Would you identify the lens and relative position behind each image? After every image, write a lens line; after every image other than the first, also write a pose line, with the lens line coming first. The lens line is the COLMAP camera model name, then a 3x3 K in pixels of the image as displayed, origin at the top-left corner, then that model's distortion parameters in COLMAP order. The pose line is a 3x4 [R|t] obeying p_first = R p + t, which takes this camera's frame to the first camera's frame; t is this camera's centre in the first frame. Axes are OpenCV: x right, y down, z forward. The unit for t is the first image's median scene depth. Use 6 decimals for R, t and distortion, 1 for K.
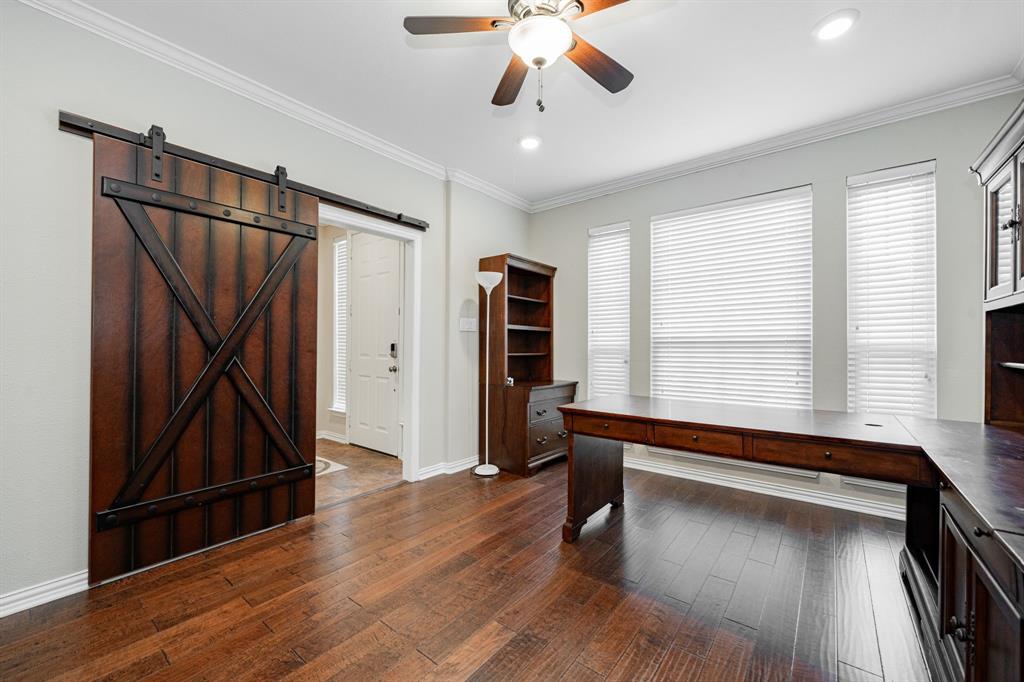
lens RADIAL K [[400.2, 0, 512.7], [0, 400.2, 341.6], [0, 0, 1]] dist [-0.001045, -0.000069]
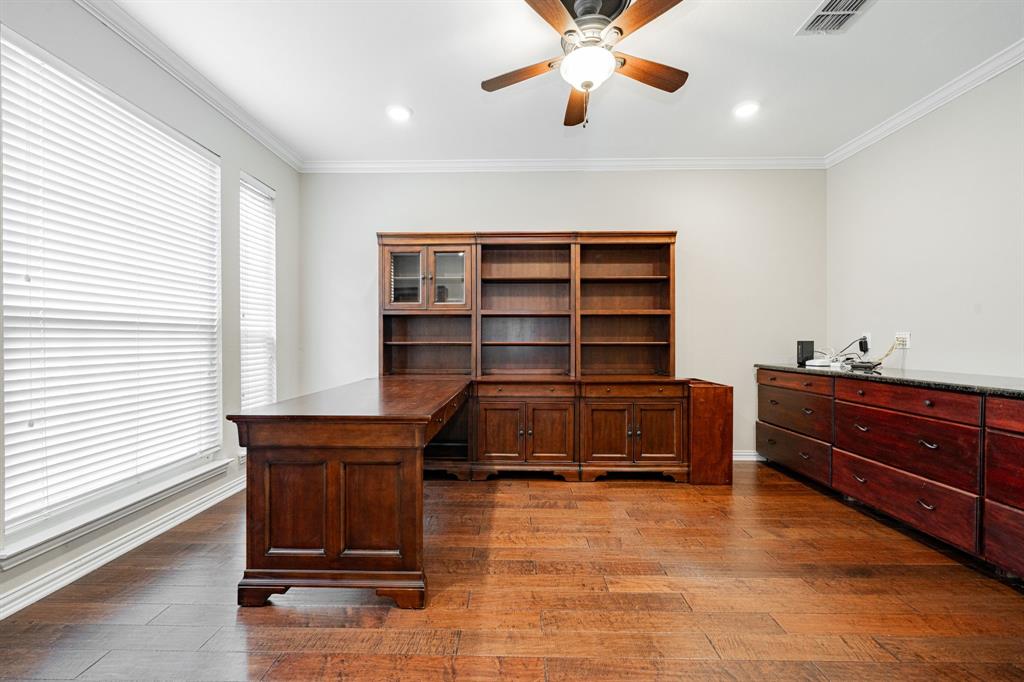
lens RADIAL K [[400.2, 0, 513.2], [0, 400.2, 344.0], [0, 0, 1]] dist [-0.001045, -0.000069]
pose [[-0.593468, -0.006713, 0.804830, -0.418634], [-0.007252, 0.999969, 0.002993, 0.032914], [-0.804825, -0.004060, -0.593498, 1.046095]]
